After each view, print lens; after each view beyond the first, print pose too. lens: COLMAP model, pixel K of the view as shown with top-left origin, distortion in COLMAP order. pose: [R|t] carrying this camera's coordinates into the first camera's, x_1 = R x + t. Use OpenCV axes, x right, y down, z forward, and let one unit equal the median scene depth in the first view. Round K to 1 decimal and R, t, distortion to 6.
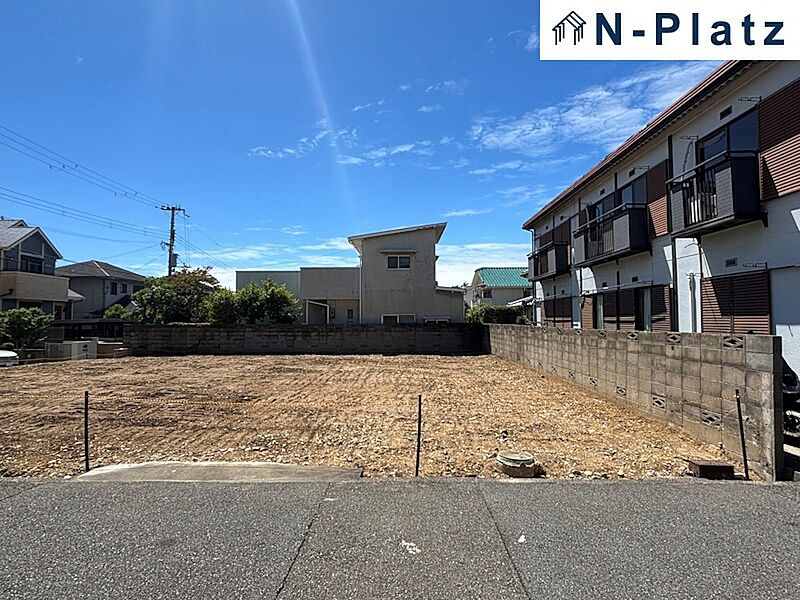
lens RADIAL K [[455.2, 0, 400.9], [0, 455.2, 297.8], [0, 0, 1]] dist [0.017087, -0.023088]
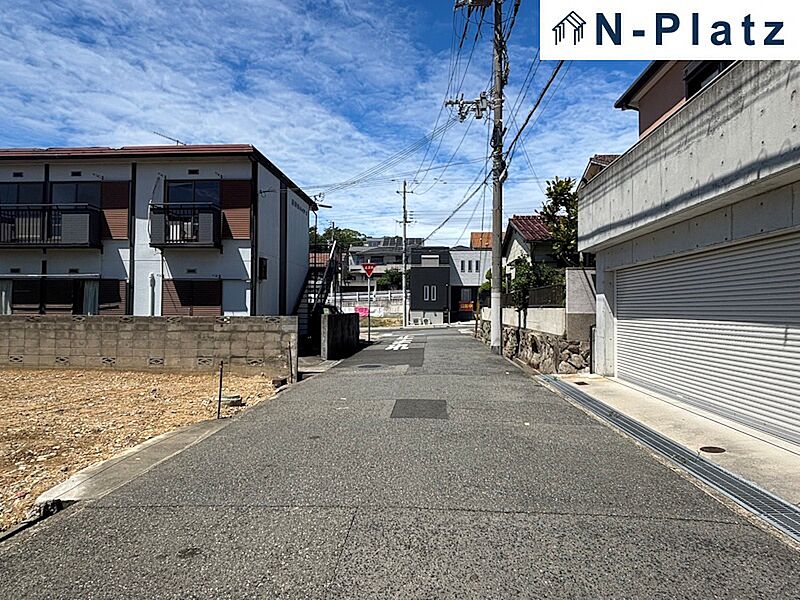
lens RADIAL K [[455.2, 0, 401.9], [0, 455.2, 301.0], [0, 0, 1]] dist [0.017087, -0.023088]
pose [[0.059916, 0.021535, 0.997971, -0.300621], [-0.056518, 0.998237, -0.018147, 0.004091], [-0.996602, -0.055316, 0.061028, 0.078351]]
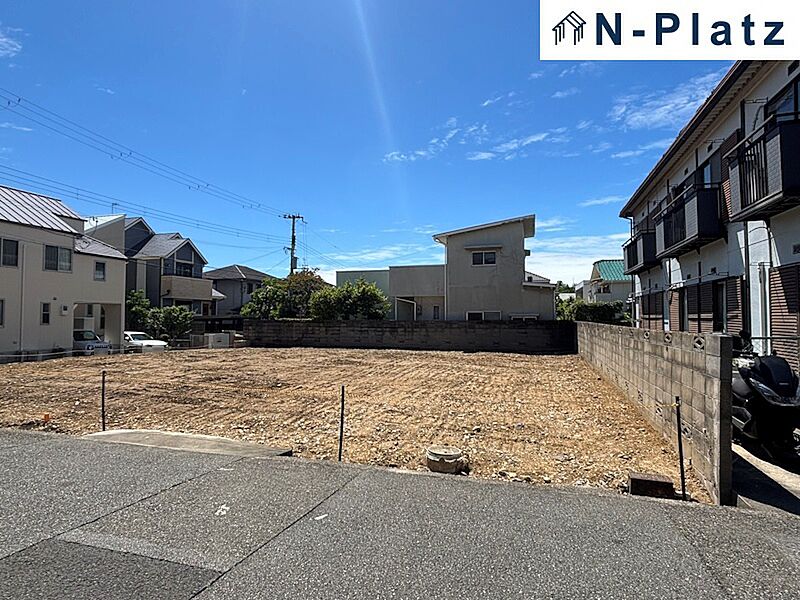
lens RADIAL K [[455.2, 0, 401.4], [0, 455.2, 294.1], [0, 0, 1]] dist [0.017087, -0.023088]
pose [[0.959061, -0.009618, -0.283037, 0.106640], [0.009029, 0.999954, -0.003387, 0.001033], [0.283056, 0.000693, 0.959103, 0.002856]]
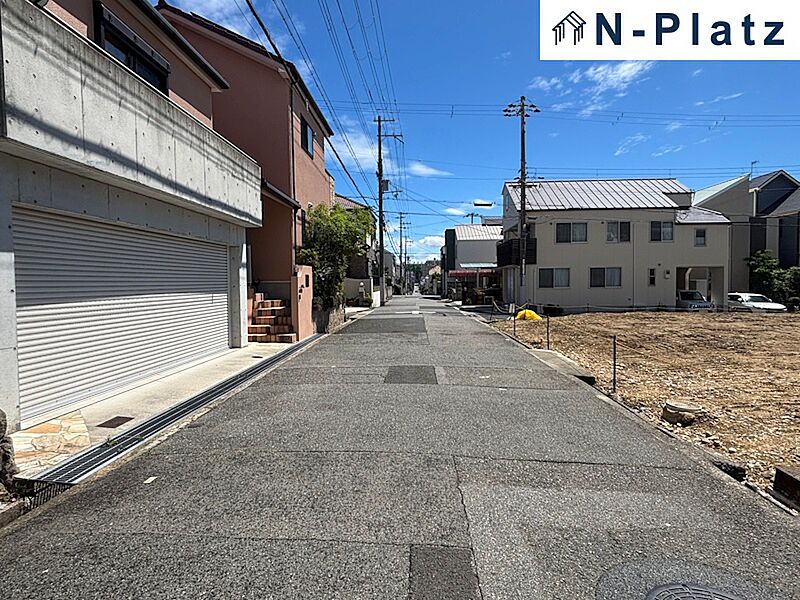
lens RADIAL K [[455.2, 0, 397.8], [0, 455.2, 301.9], [0, 0, 1]] dist [0.017087, -0.023088]
pose [[-0.044092, 0.046804, -0.997930, 0.322232], [0.060129, 0.997215, 0.044114, 0.003359], [0.997216, -0.058060, -0.046784, 0.093944]]
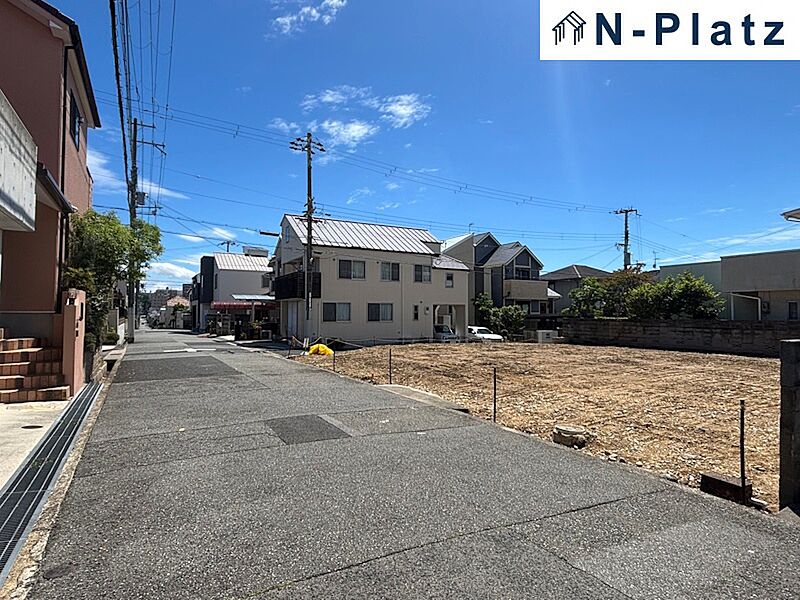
lens RADIAL K [[455.2, 0, 399.6], [0, 455.2, 301.9], [0, 0, 1]] dist [0.017087, -0.023088]
pose [[0.491172, -0.018920, -0.870857, 0.261087], [0.038013, 0.999277, -0.000270, -0.002024], [0.870233, -0.032971, 0.491536, 0.003196]]
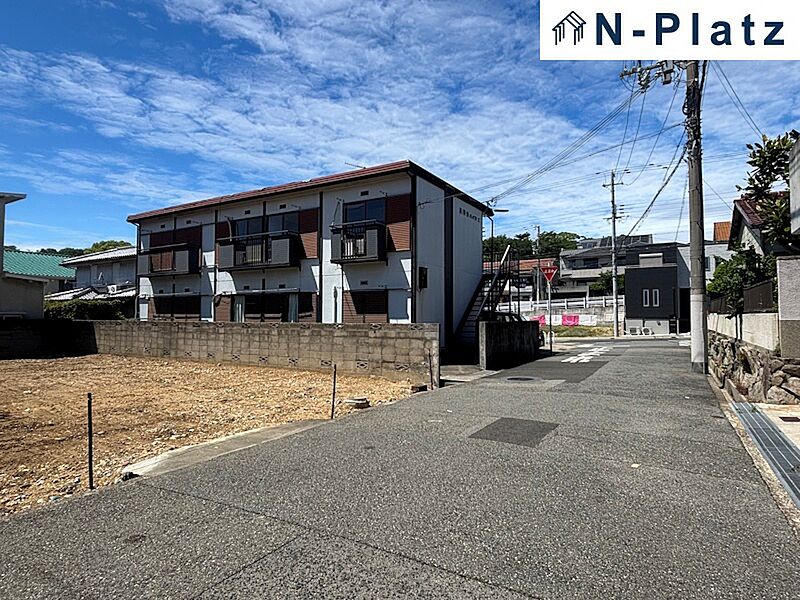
lens RADIAL K [[455.2, 0, 404.6], [0, 455.2, 301.6], [0, 0, 1]] dist [0.017087, -0.023088]
pose [[0.504784, 0.032845, 0.862620, -0.257078], [-0.046304, 0.998868, -0.010937, 0.001536], [-0.862003, -0.034422, 0.505733, 0.006641]]
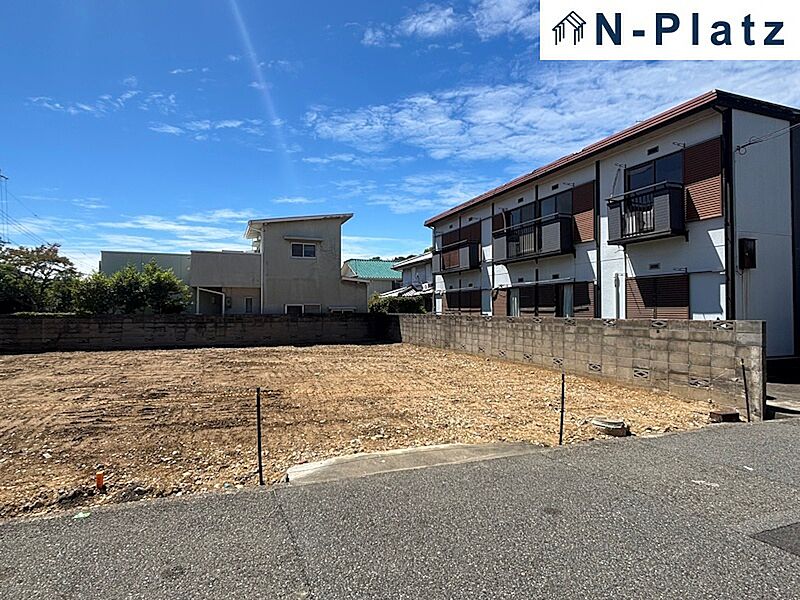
lens RADIAL K [[455.2, 0, 402.4], [0, 455.2, 299.8], [0, 0, 1]] dist [0.017087, -0.023088]
pose [[0.930946, 0.011197, 0.364985, -0.168516], [-0.020507, 0.999555, 0.021642, 0.001843], [-0.364580, -0.027632, 0.930762, 0.016193]]
